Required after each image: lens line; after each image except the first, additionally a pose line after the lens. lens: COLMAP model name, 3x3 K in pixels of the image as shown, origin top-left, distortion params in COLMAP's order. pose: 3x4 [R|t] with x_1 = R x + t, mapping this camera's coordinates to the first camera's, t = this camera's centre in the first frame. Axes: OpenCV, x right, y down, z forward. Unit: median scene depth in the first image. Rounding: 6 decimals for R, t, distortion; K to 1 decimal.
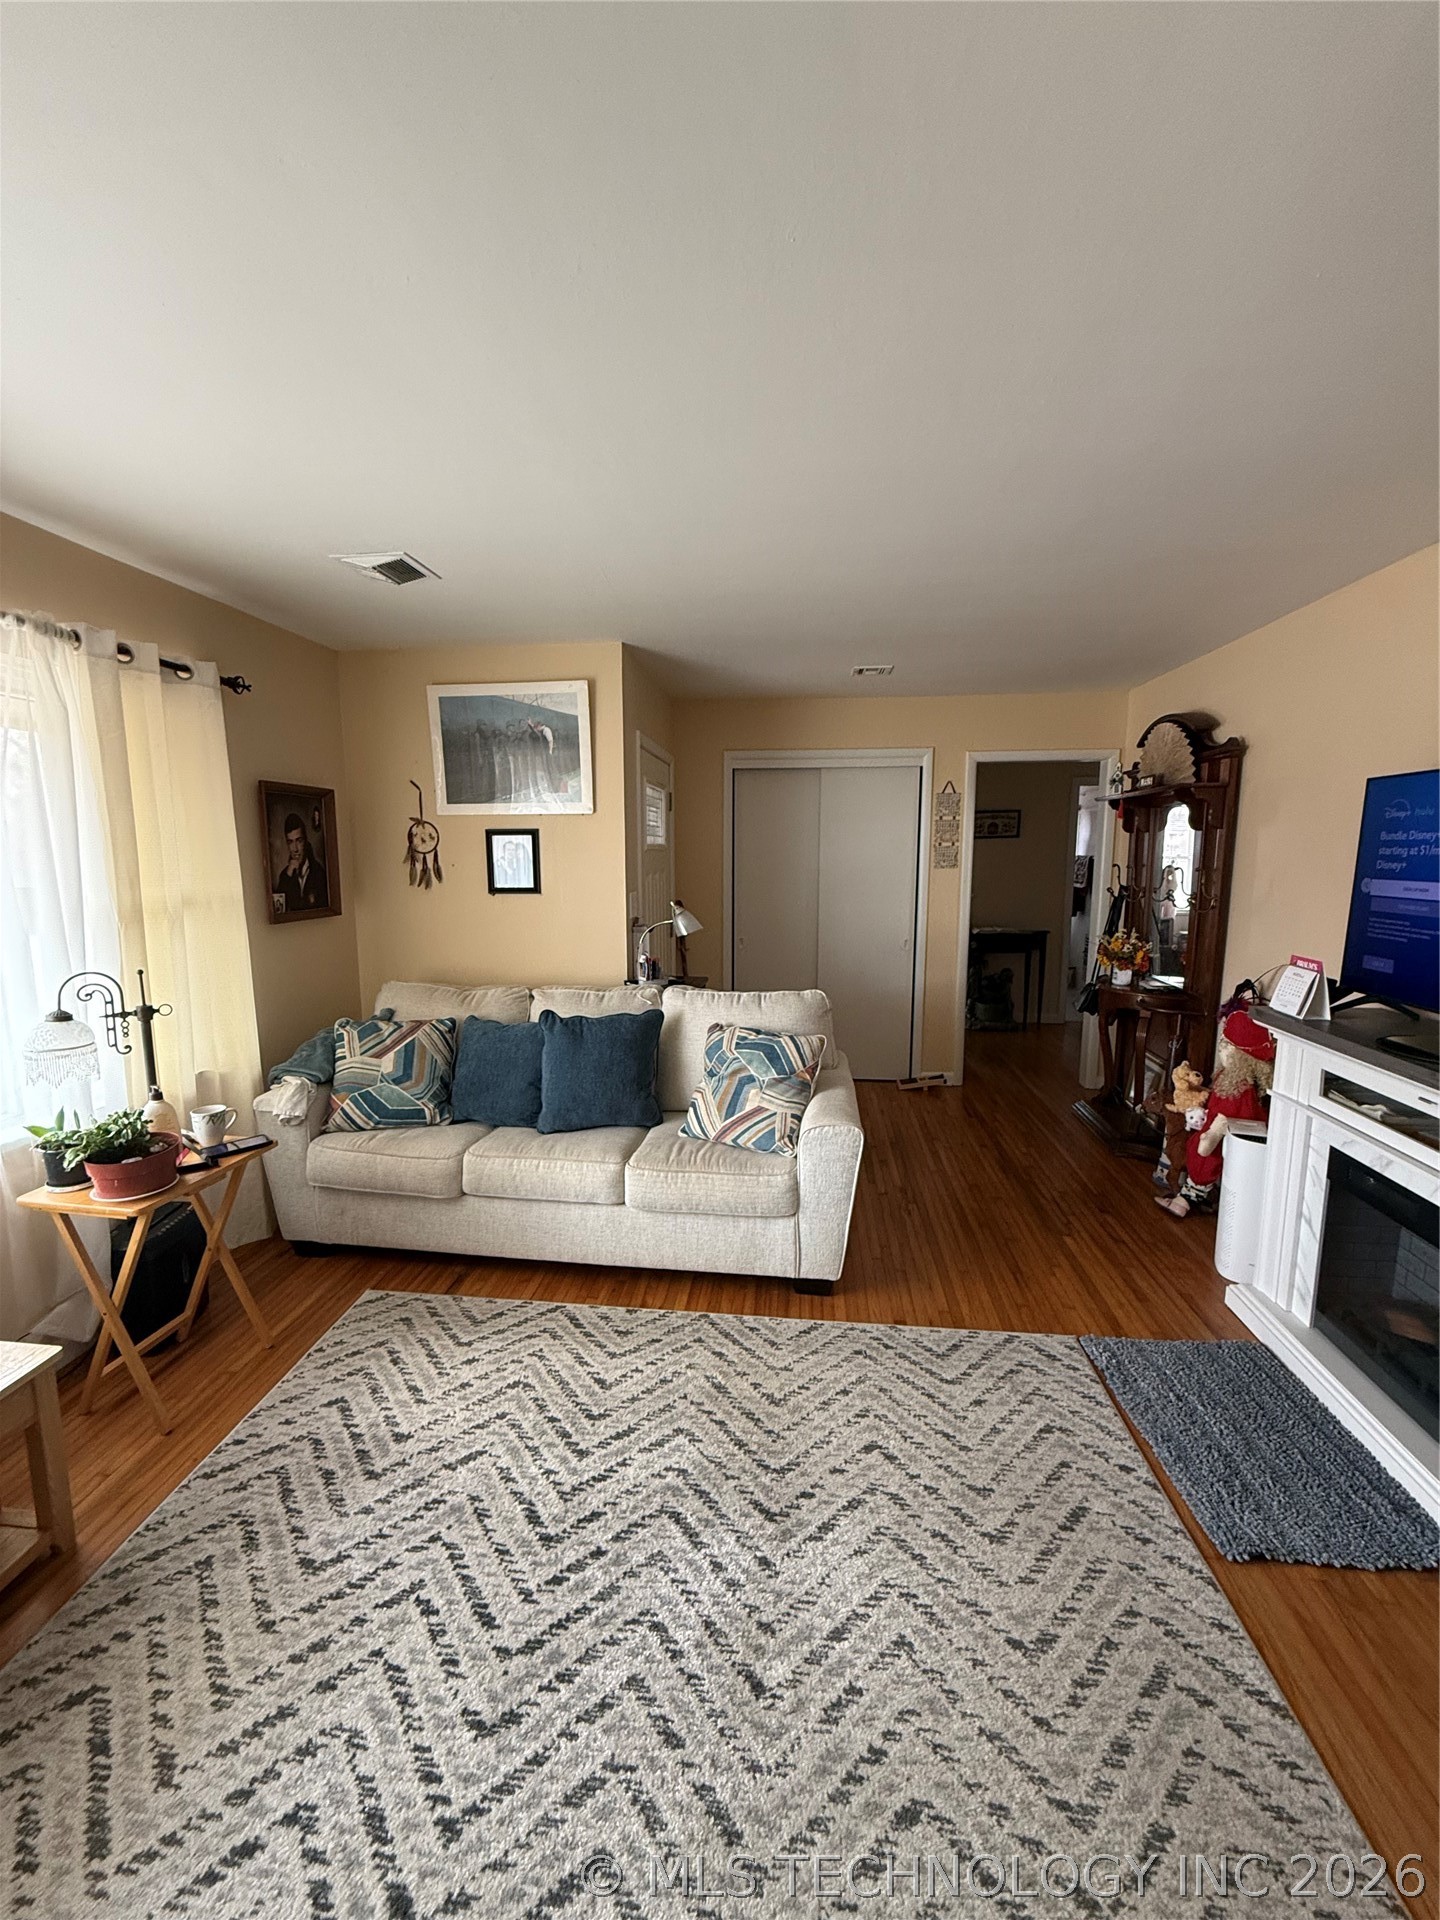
lens RADIAL K [[767.9, 0, 715.8], [0, 767.9, 957.6], [0, 0, 1]] dist [0.001465, -0.000277]
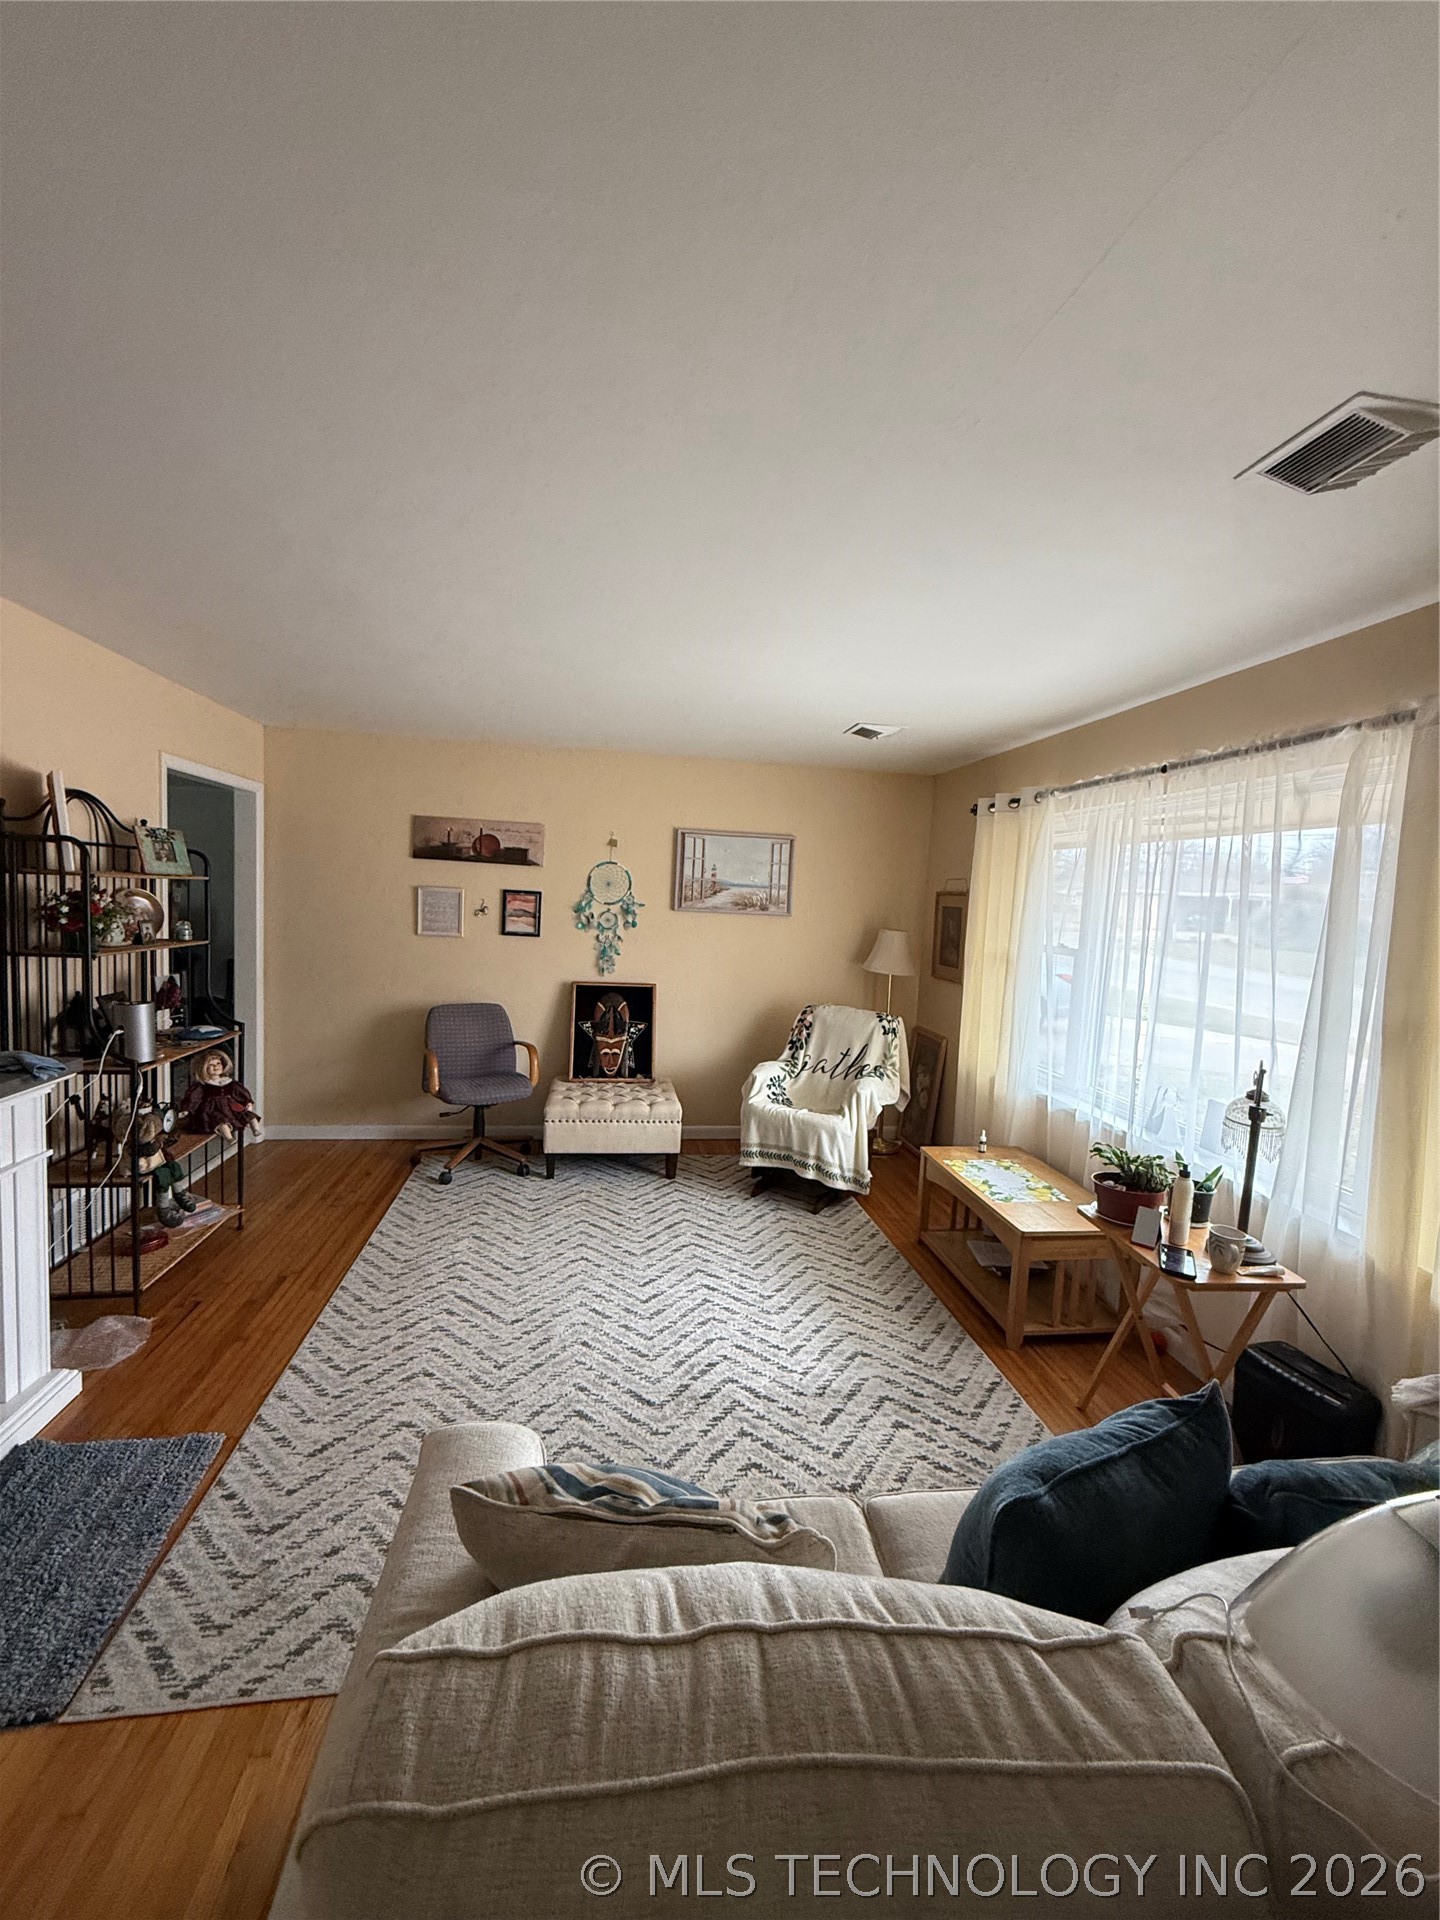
lens RADIAL K [[767.9, 0, 715.3], [0, 767.9, 958.1], [0, 0, 1]] dist [0.001465, -0.000277]
pose [[-0.966137, -0.024046, -0.256905, 0.178018], [-0.081276, 0.973325, 0.214552, -0.293692], [0.244893, 0.228167, -0.942320, 1.864783]]
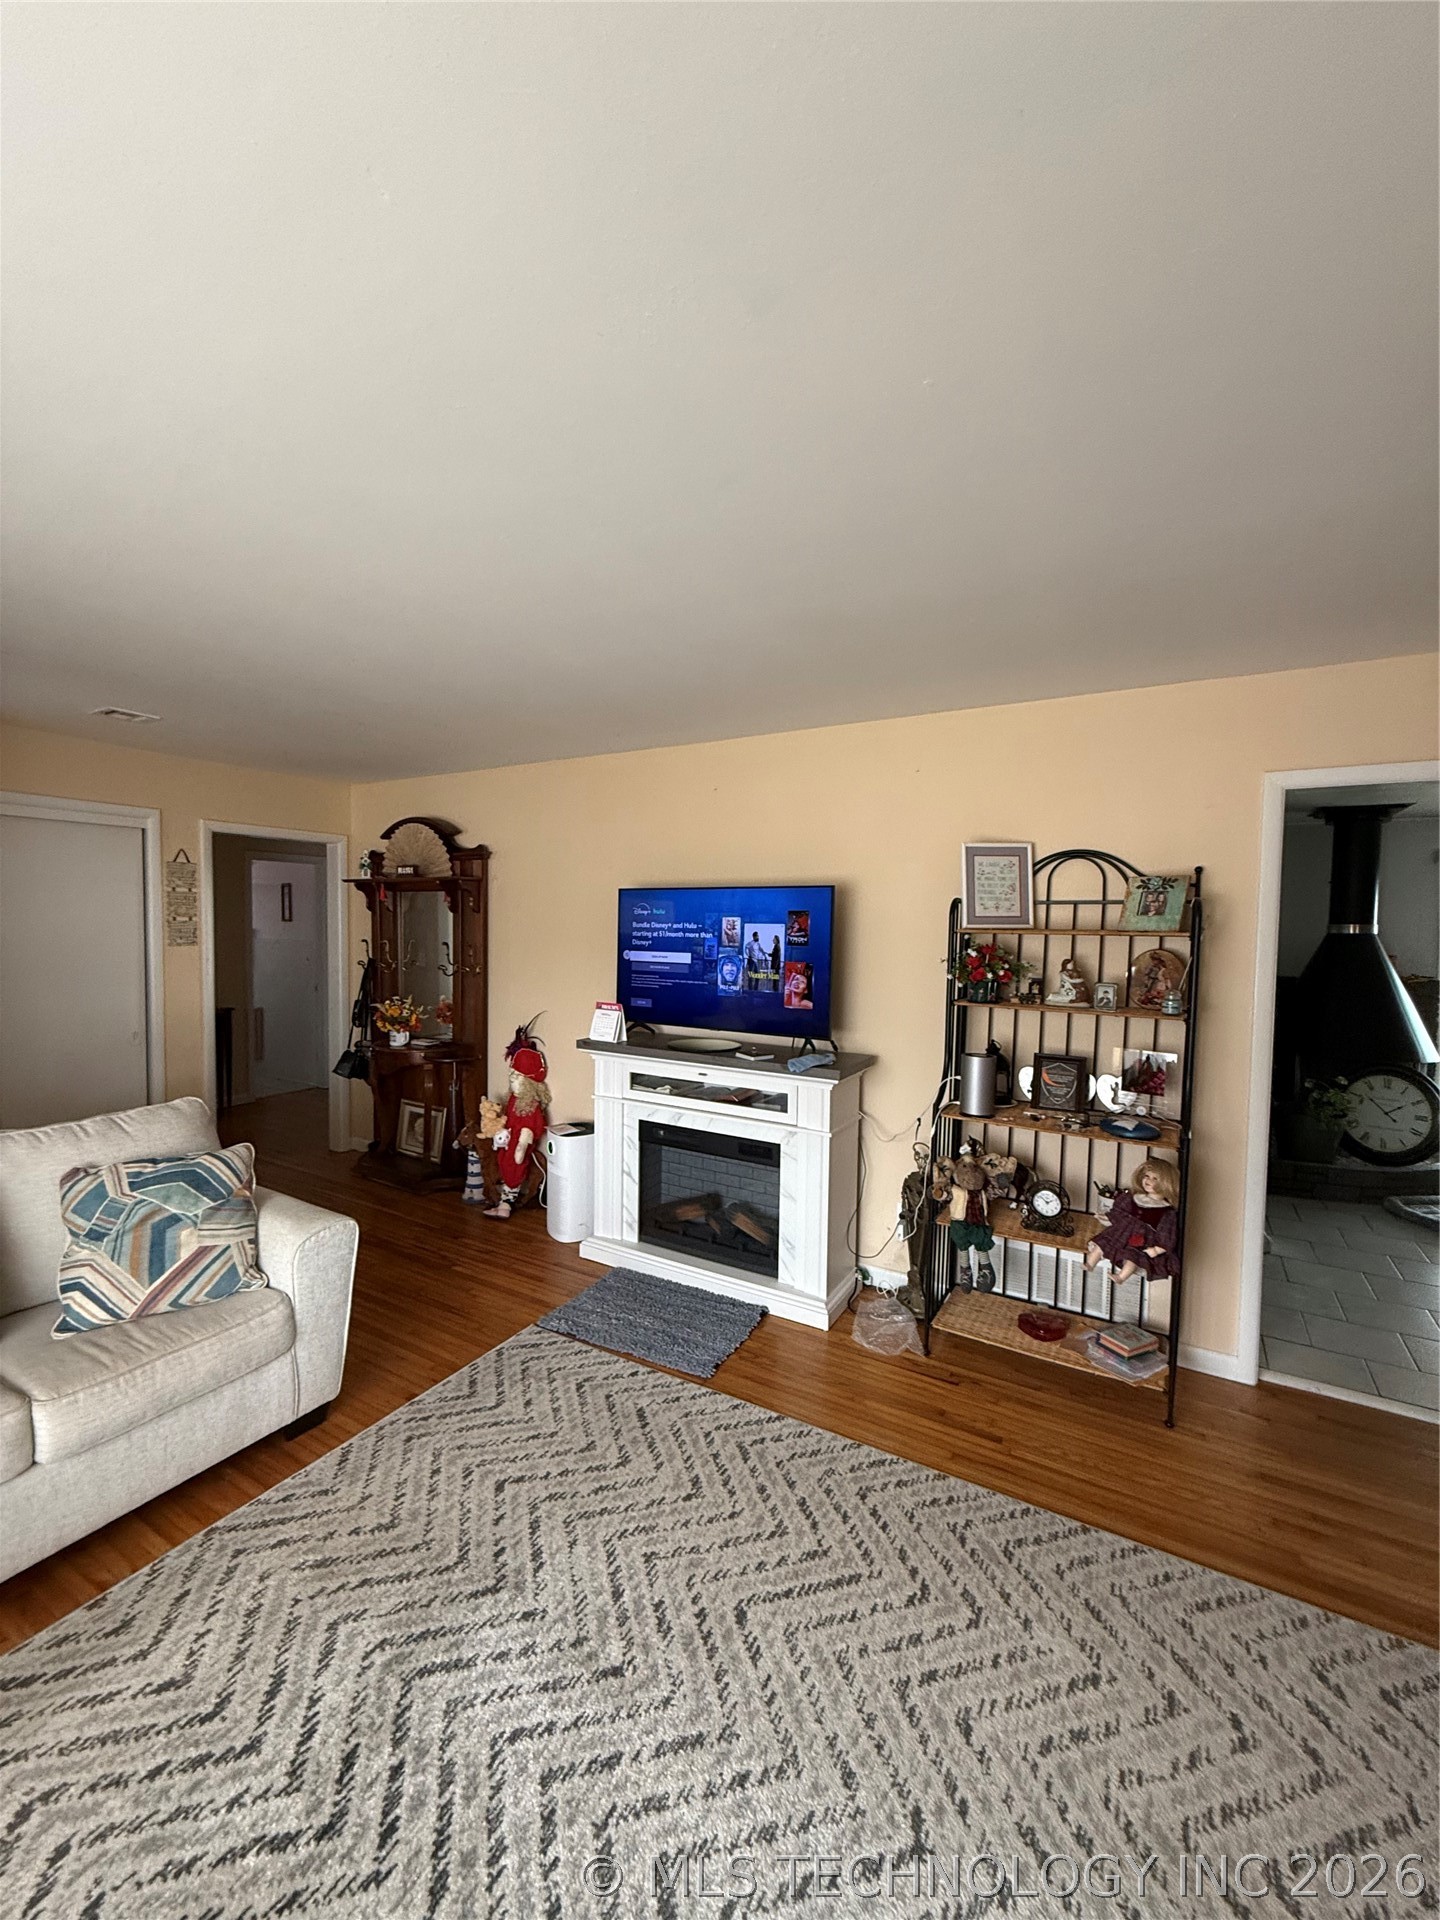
lens RADIAL K [[767.9, 0, 717.0], [0, 767.9, 960.2], [0, 0, 1]] dist [0.001465, -0.000277]
pose [[0.404813, -0.036762, 0.913660, -0.624491], [0.113217, 0.993518, -0.010187, -0.050958], [-0.907363, 0.107565, 0.406351, 0.200875]]
